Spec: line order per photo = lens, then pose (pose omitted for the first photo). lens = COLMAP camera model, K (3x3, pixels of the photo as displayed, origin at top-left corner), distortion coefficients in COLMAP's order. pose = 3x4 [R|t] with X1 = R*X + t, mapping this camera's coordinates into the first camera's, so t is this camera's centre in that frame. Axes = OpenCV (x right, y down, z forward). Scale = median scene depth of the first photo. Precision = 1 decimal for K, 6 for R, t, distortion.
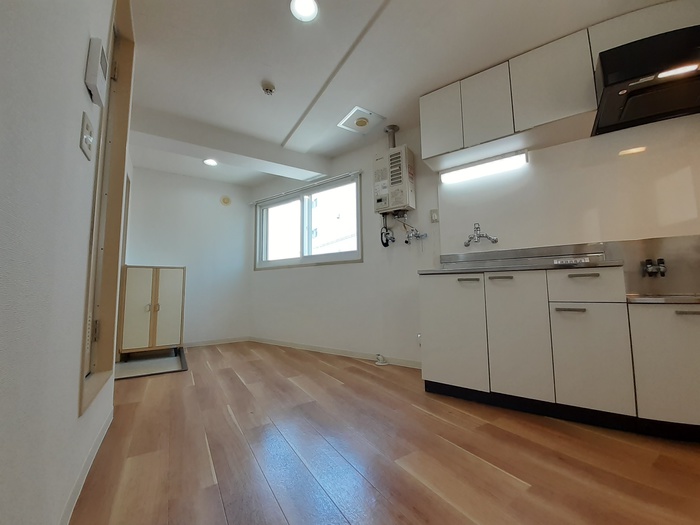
lens RADIAL K [[276.8, 0, 344.7], [0, 276.8, 264.8], [0, 0, 1]] dist [-0.010350, -0.001651]
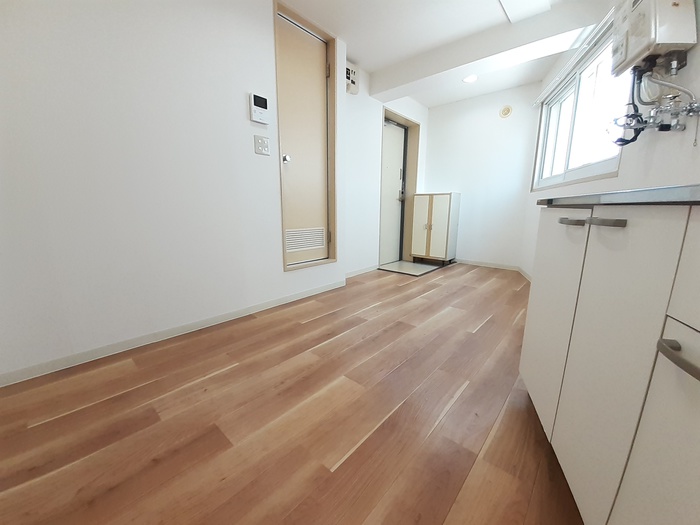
lens RADIAL K [[276.8, 0, 349.0], [0, 276.8, 265.2], [0, 0, 1]] dist [-0.010350, -0.001651]
pose [[0.285734, 0.209432, -0.935144, 0.895913], [0.075237, 0.967913, 0.239760, -0.015720], [0.955351, -0.138865, 0.260808, 0.591149]]
